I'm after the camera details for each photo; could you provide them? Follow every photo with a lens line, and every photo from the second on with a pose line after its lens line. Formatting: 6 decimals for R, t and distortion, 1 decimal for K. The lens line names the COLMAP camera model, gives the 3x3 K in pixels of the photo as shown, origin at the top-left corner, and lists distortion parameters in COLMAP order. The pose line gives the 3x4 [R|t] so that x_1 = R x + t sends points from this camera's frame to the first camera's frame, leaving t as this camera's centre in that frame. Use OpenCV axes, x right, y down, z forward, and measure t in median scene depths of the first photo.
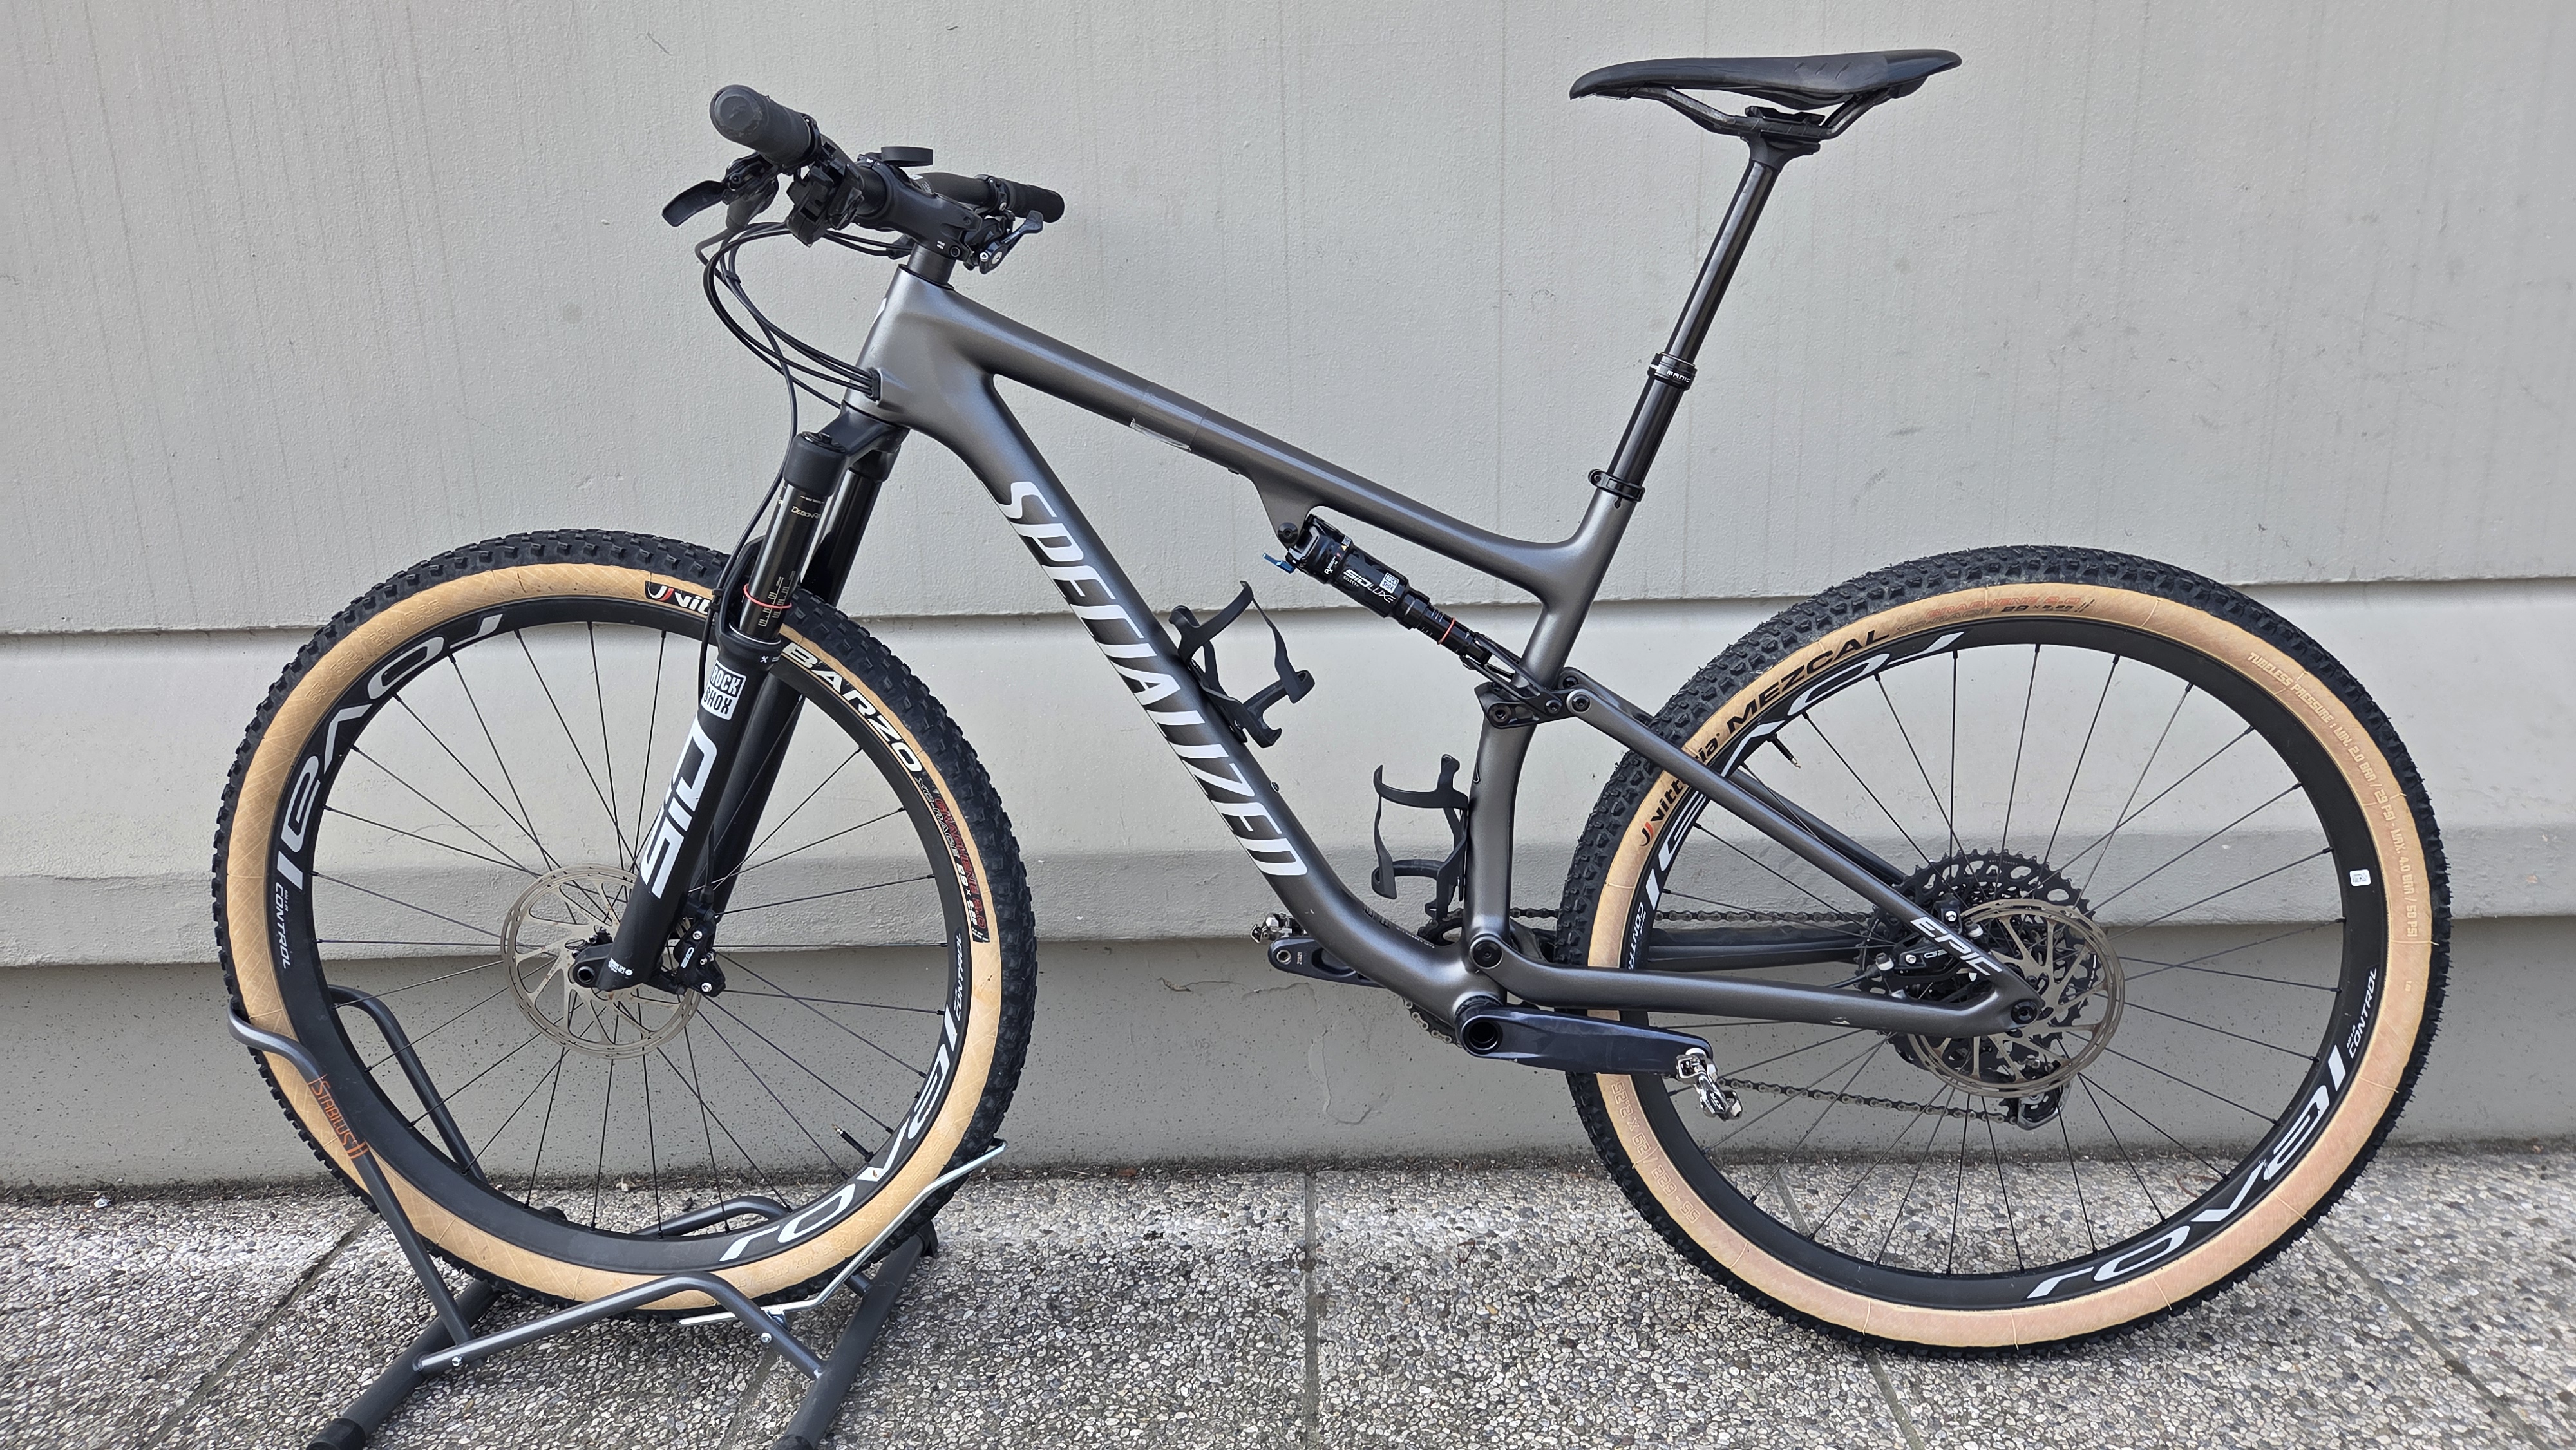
lens RADIAL K [[1895.3, 0, 1271.3], [0, 1895.3, 729.4], [0, 0, 1]] dist [0.057344, -0.007144]
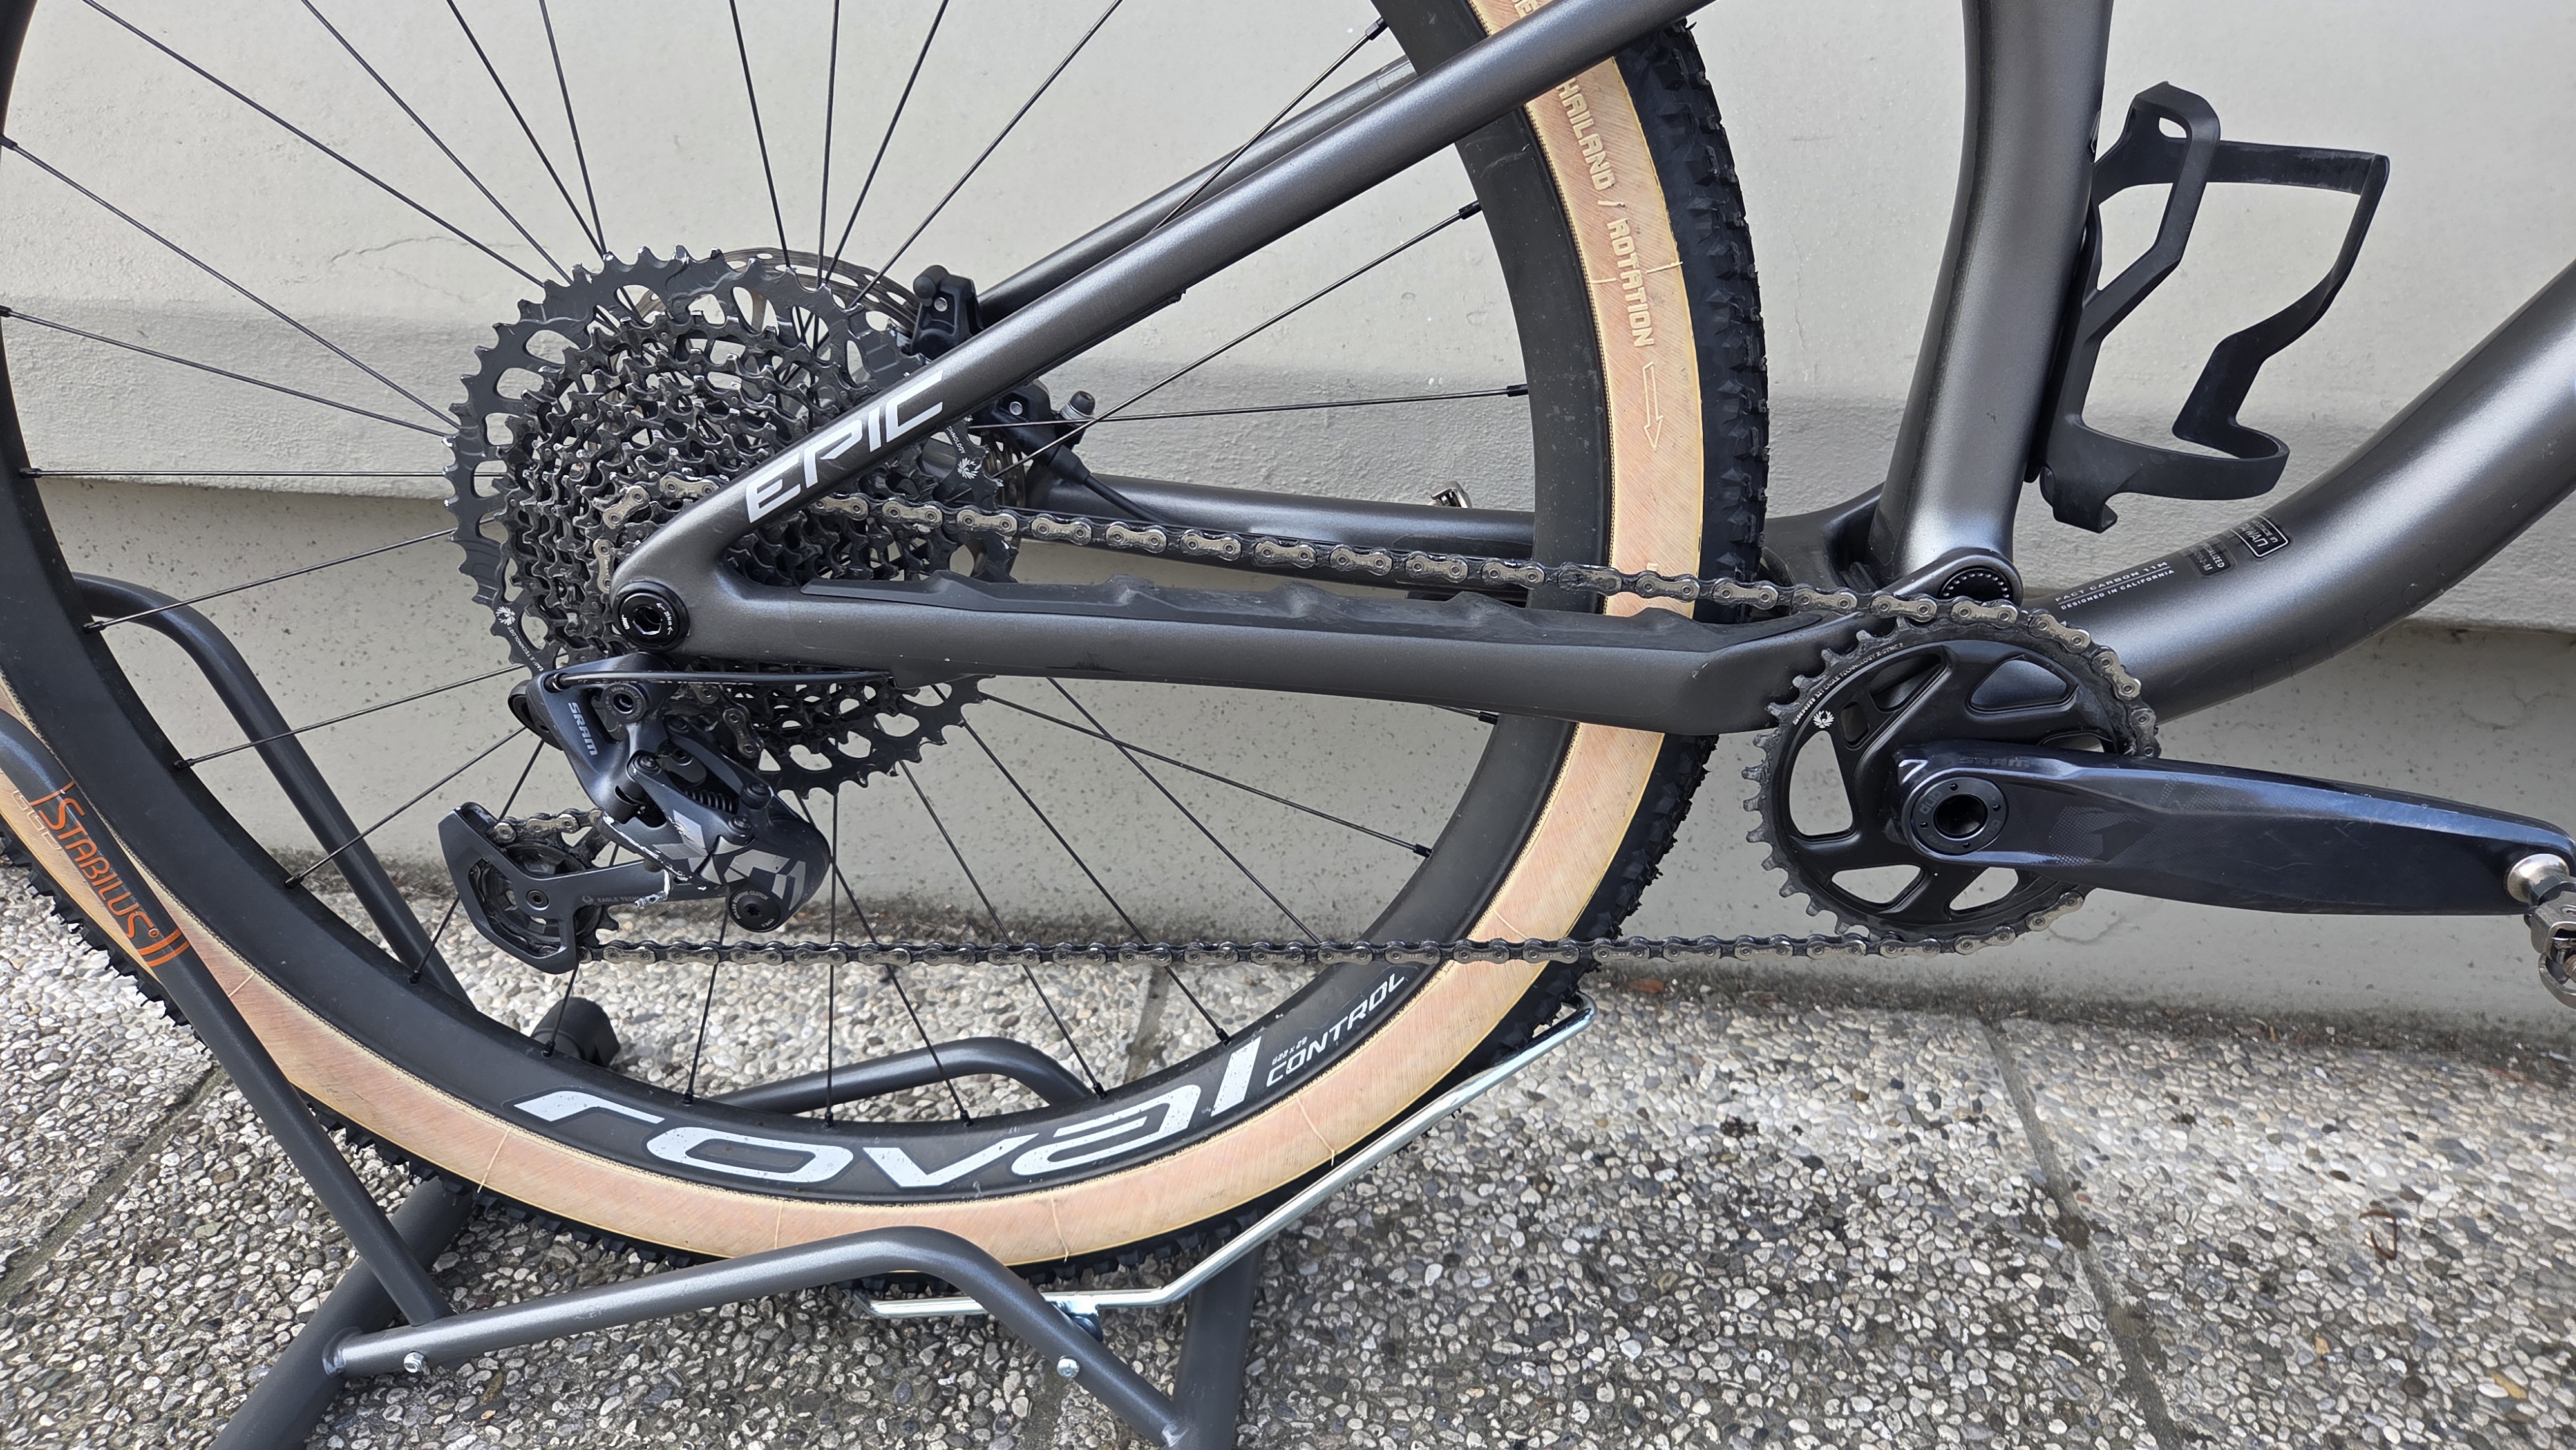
lens RADIAL K [[1895.3, 0, 1293.3], [0, 1895.3, 716.2], [0, 0, 1]] dist [0.057344, -0.007144]
pose [[0.996302, 0.079741, -0.031983, -0.189839], [-0.071881, 0.977545, 0.198091, 0.055514], [0.047061, -0.195059, 0.979662, 0.509095]]
